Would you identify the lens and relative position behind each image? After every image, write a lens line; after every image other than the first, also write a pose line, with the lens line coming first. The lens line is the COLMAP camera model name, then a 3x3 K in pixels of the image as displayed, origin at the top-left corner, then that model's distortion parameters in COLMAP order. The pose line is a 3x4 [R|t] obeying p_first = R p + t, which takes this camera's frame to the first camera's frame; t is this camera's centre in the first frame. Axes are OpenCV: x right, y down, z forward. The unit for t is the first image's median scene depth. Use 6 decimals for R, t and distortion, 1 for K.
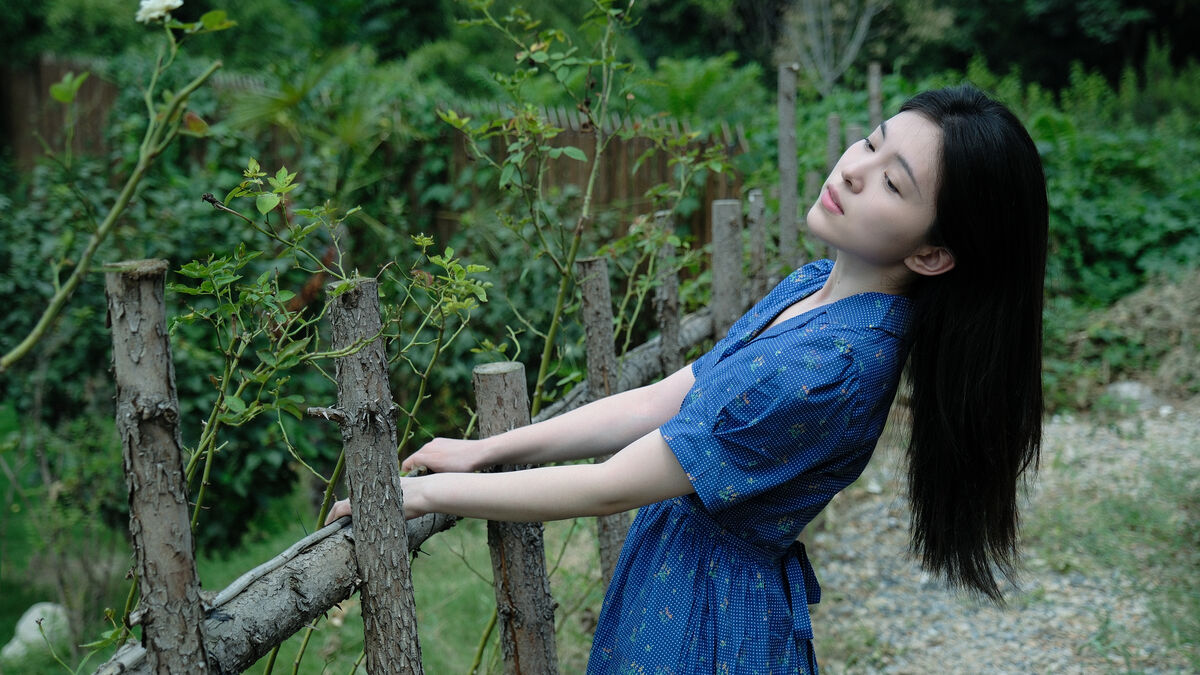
lens RADIAL K [[2029.5, 0, 600.0], [0, 2029.5, 337.5], [0, 0, 1]] dist [0.535872, -1.990010]
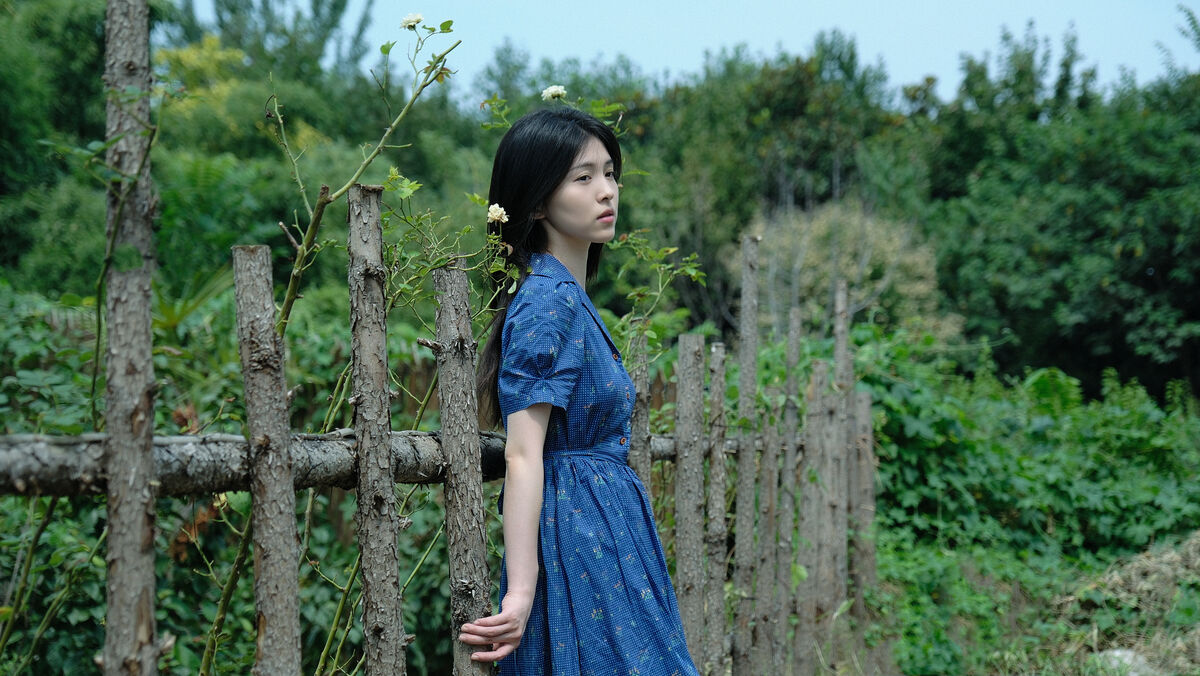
lens RADIAL K [[2752.6, 0, 600.0], [0, 2752.6, 338.0], [0, 0, 1]] dist [0.064820, 12.674613]
pose [[0.998664, 0.036245, 0.036839, -0.016272], [-0.030610, 0.989189, -0.143418, 0.059149], [-0.041639, 0.142099, 0.988976, -0.178017]]
